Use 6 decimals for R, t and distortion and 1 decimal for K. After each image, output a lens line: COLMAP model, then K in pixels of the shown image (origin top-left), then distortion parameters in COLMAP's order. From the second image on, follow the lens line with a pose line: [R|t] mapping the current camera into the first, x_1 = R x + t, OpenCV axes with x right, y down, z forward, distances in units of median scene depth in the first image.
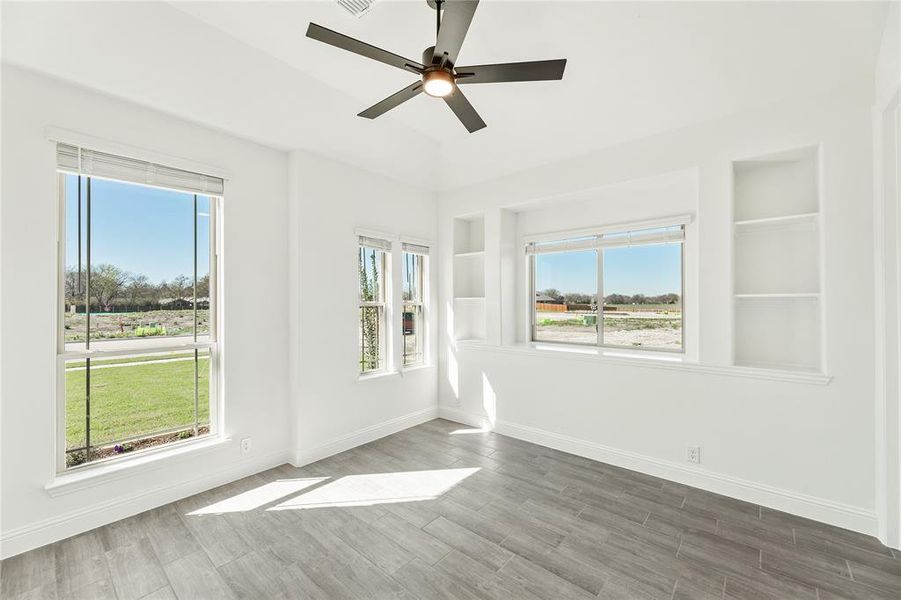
lens RADIAL K [[358.7, 0, 446.0], [0, 358.7, 299.8], [0, 0, 1]] dist [0.000713, 0.000092]
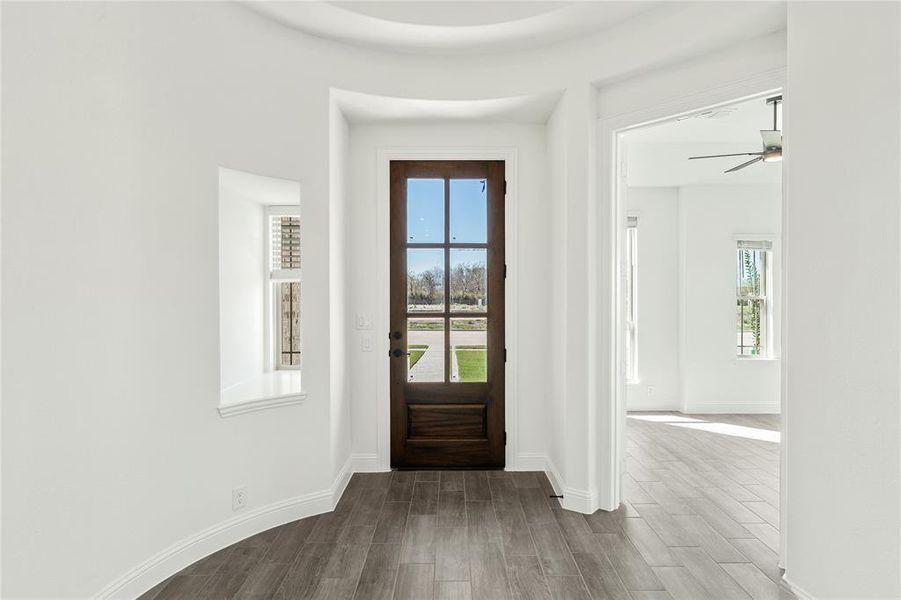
lens RADIAL K [[490.7, 0, 450.6], [0, 490.7, 293.0], [0, 0, 1]] dist [-0.001722, -0.000404]
pose [[0.662656, 0.004407, -0.748911, 0.423930], [0.001964, 0.999969, 0.007622, -0.020880], [0.748922, -0.006521, 0.662626, -0.976584]]
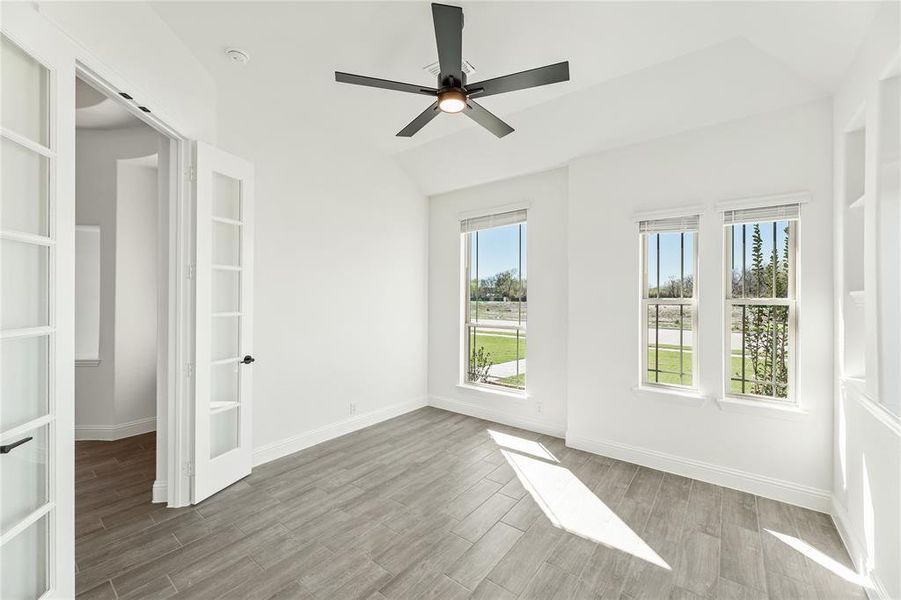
lens RADIAL K [[361.6, 0, 464.1], [0, 361.6, 301.4], [0, 0, 1]] dist [-0.000183, -0.000018]
pose [[0.072294, 0.013637, -0.997290, 0.704732], [0.004812, 0.999890, 0.014022, -0.002720], [0.997372, -0.005813, 0.072221, 0.618569]]
